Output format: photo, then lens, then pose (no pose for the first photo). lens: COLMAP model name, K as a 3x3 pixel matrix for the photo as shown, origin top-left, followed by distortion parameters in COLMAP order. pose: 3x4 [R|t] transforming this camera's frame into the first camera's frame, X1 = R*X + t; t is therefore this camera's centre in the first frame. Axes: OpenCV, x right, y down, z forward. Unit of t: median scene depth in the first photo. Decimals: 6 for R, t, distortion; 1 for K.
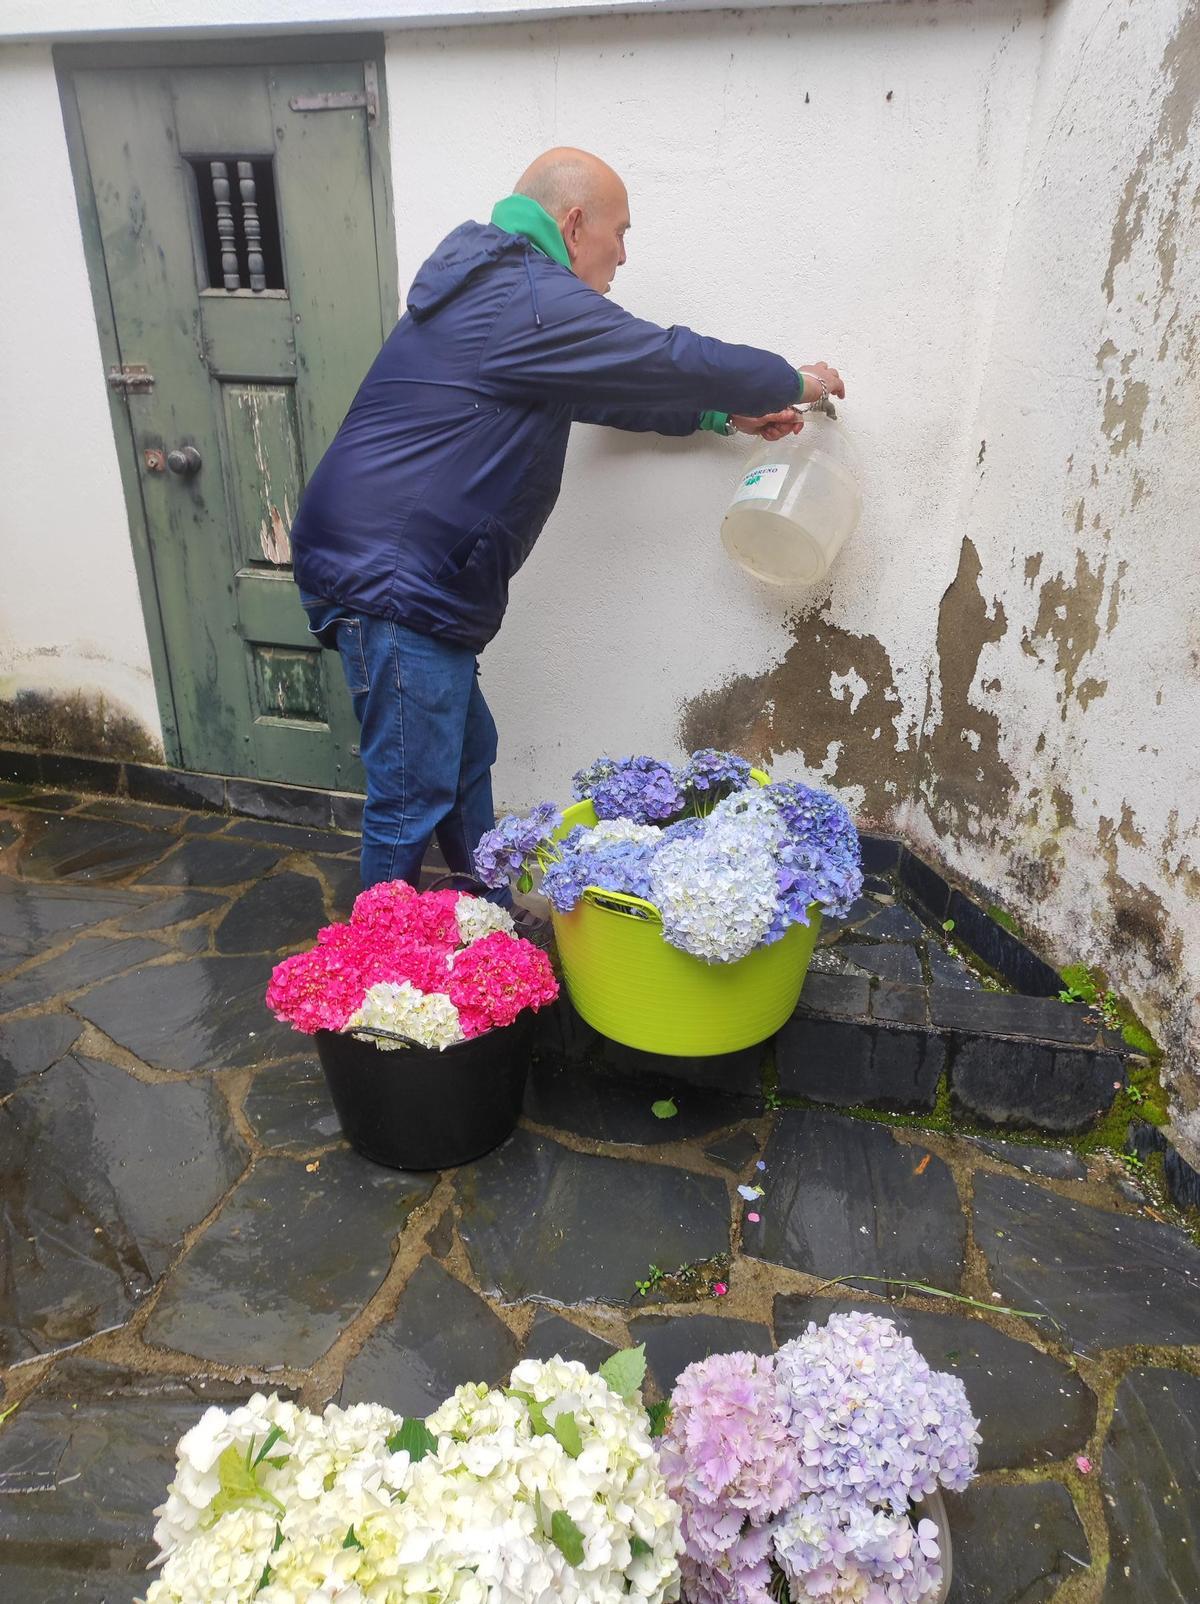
lens RADIAL K [[1172.6, 0, 599.2], [0, 1172.6, 802.8], [0, 0, 1]] dist [0.031985, -0.026108]
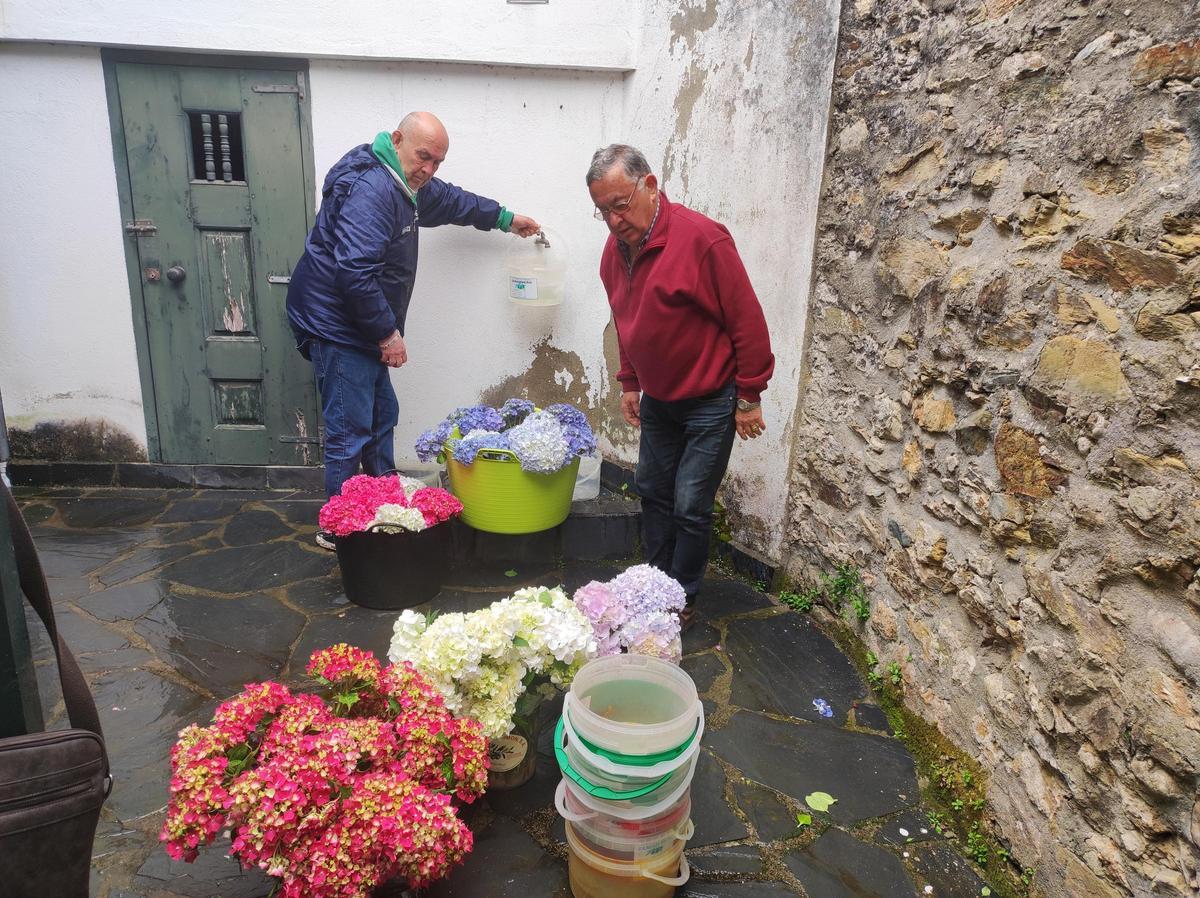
lens RADIAL K [[877.2, 0, 598.9], [0, 877.2, 454.4], [0, 0, 1]] dist [0.031985, -0.026108]
pose [[0.938789, -0.074354, 0.336374, -0.304079], [0.116013, 0.987632, -0.105469, 0.241979], [-0.324372, 0.138037, 0.935804, -0.507107]]
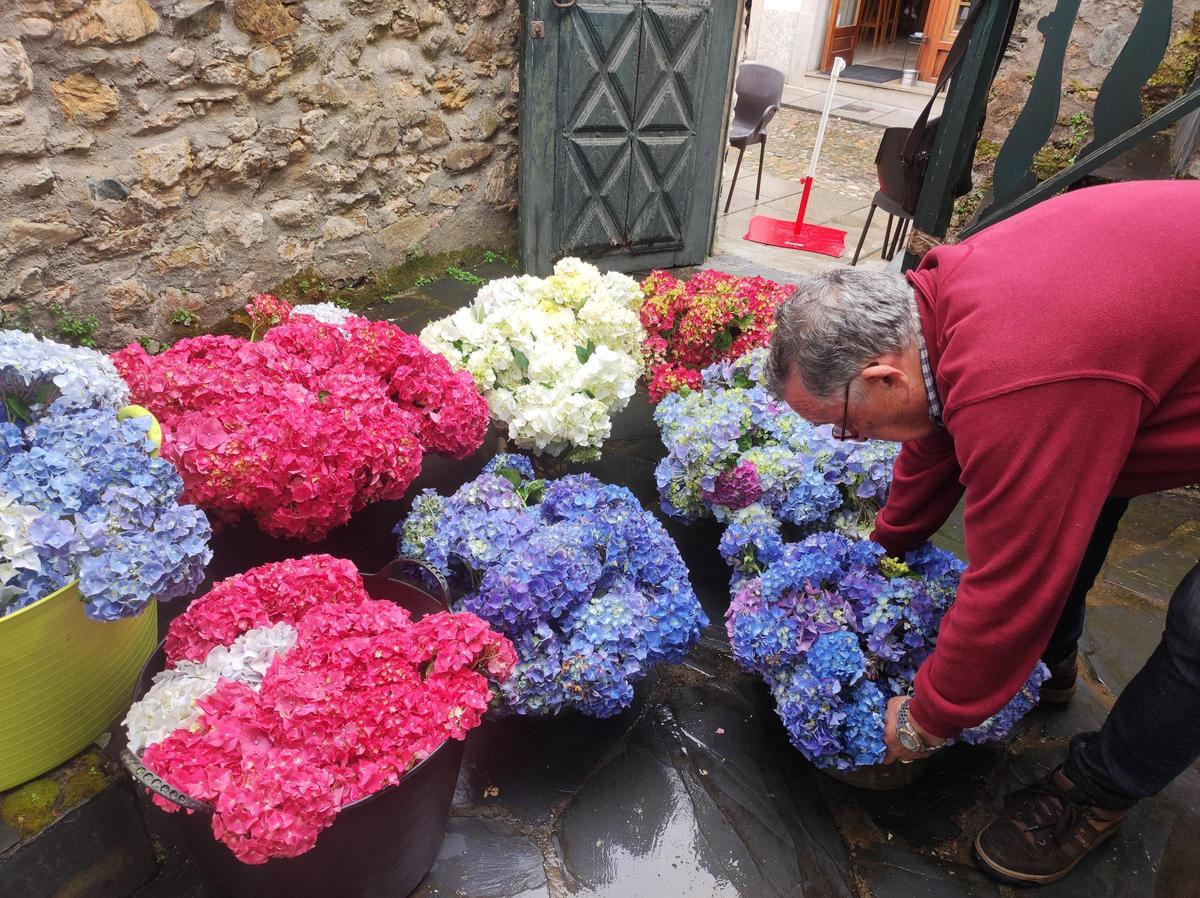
lens RADIAL K [[877.2, 0, 607.7], [0, 877.2, 438.5], [0, 0, 1]] dist [0.031985, -0.026108]
pose [[-0.943805, -0.220539, 0.246159, -0.409336], [0.075579, 0.581047, 0.810353, -0.358571], [-0.321745, 0.783420, -0.531727, 1.071347]]
